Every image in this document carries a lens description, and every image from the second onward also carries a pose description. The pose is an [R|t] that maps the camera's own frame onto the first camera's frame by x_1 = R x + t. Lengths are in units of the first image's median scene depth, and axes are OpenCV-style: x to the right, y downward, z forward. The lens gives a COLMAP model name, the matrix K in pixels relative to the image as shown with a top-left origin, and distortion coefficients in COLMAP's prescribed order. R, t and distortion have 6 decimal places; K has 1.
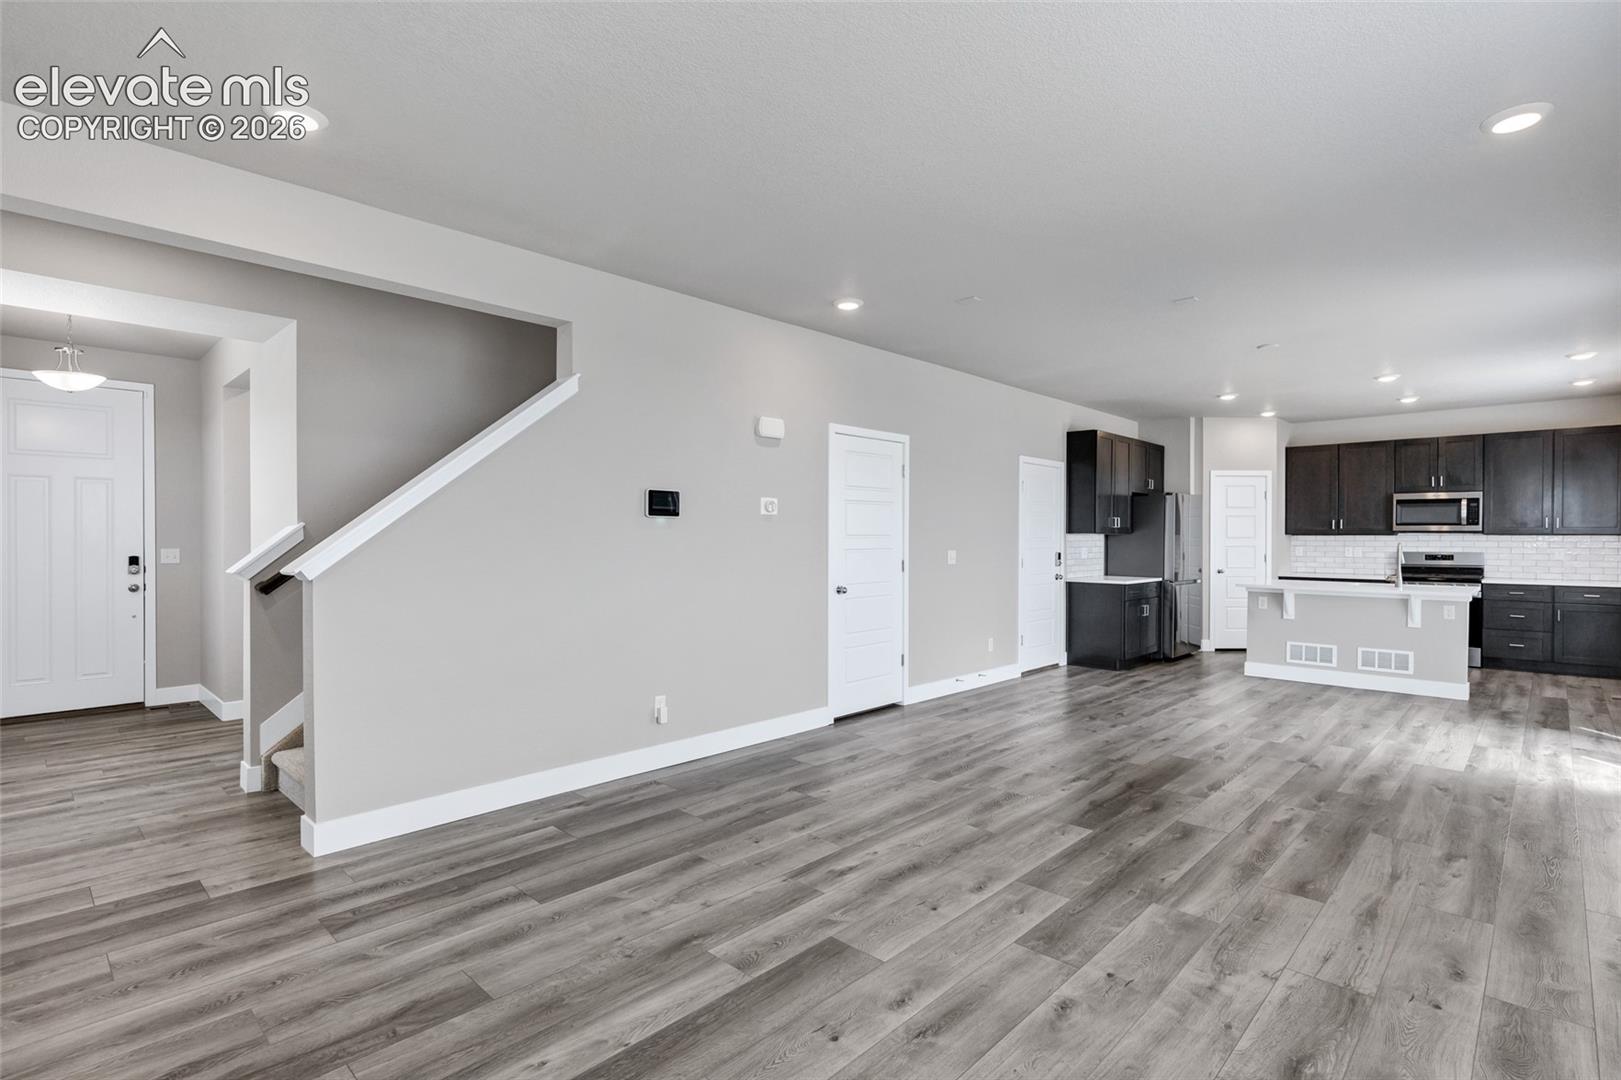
lens RADIAL K [[772.0, 0, 842.3], [0, 772.0, 546.4], [0, 0, 1]] dist [0.002818, -0.000311]
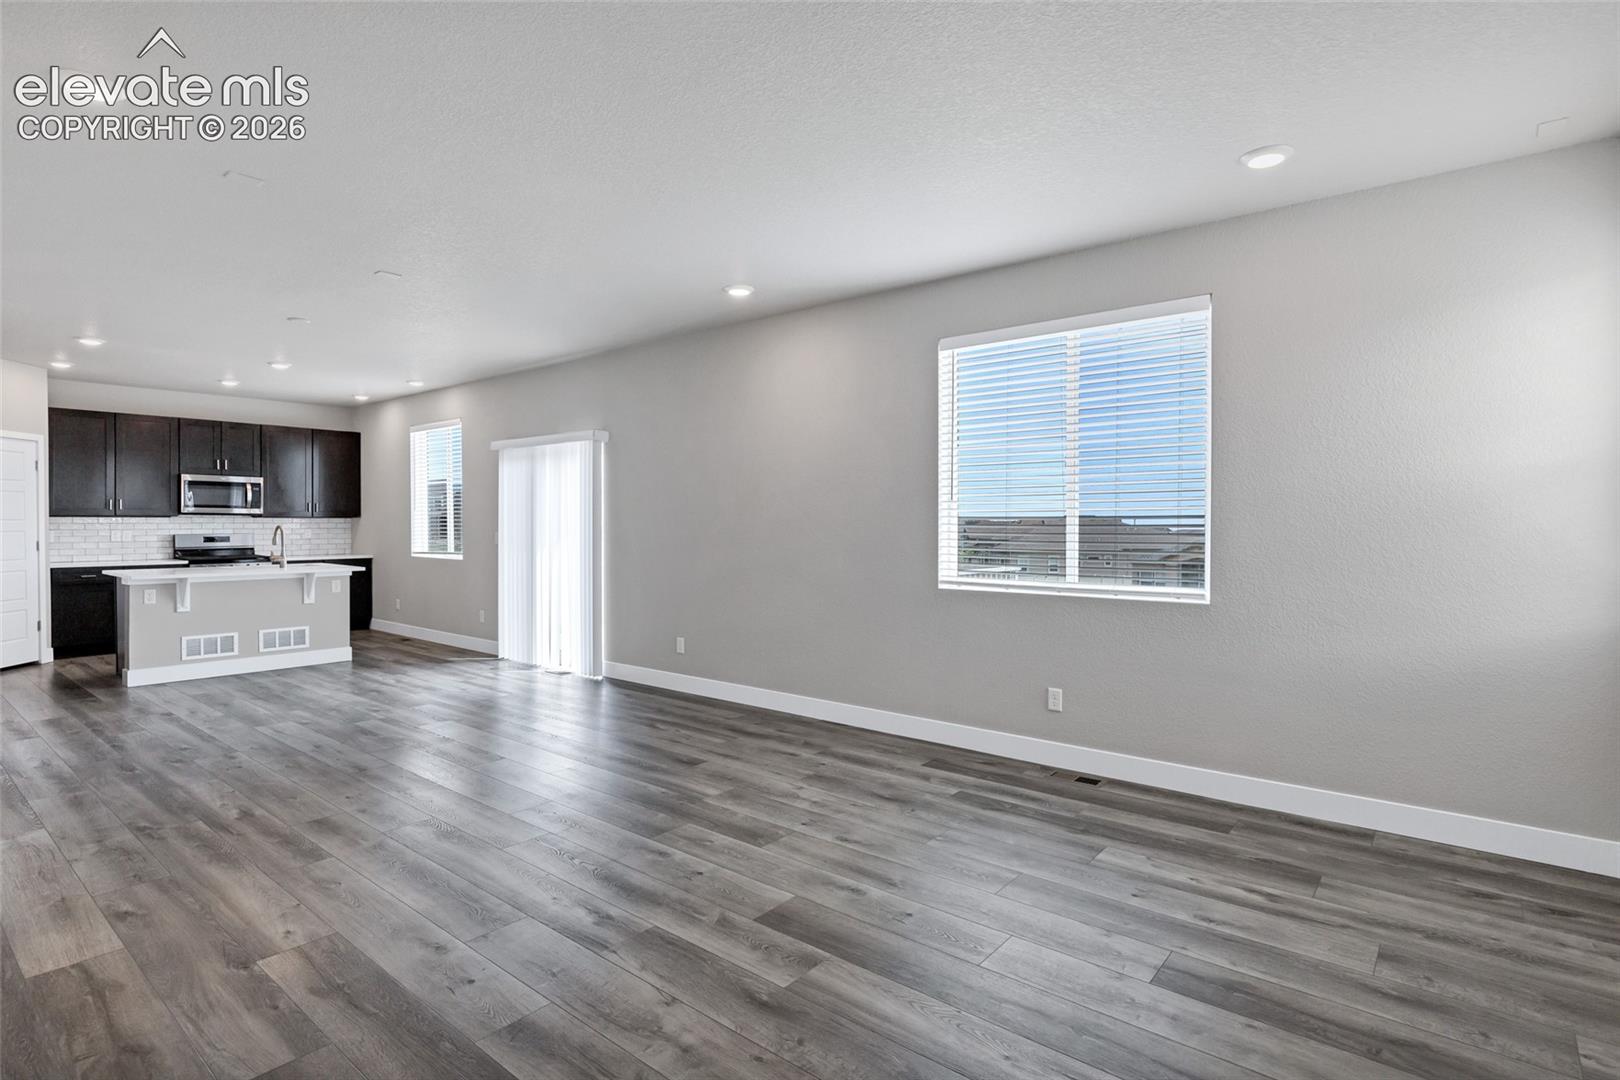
lens RADIAL K [[797.0, 0, 787.6], [0, 797.0, 527.3], [0, 0, 1]] dist [-0.004755, 0.000004]
pose [[-0.027586, -0.006947, 0.999595, -0.546331], [0.008145, 0.999941, 0.007174, -0.005012], [-0.999586, 0.008340, -0.027528, 0.513421]]
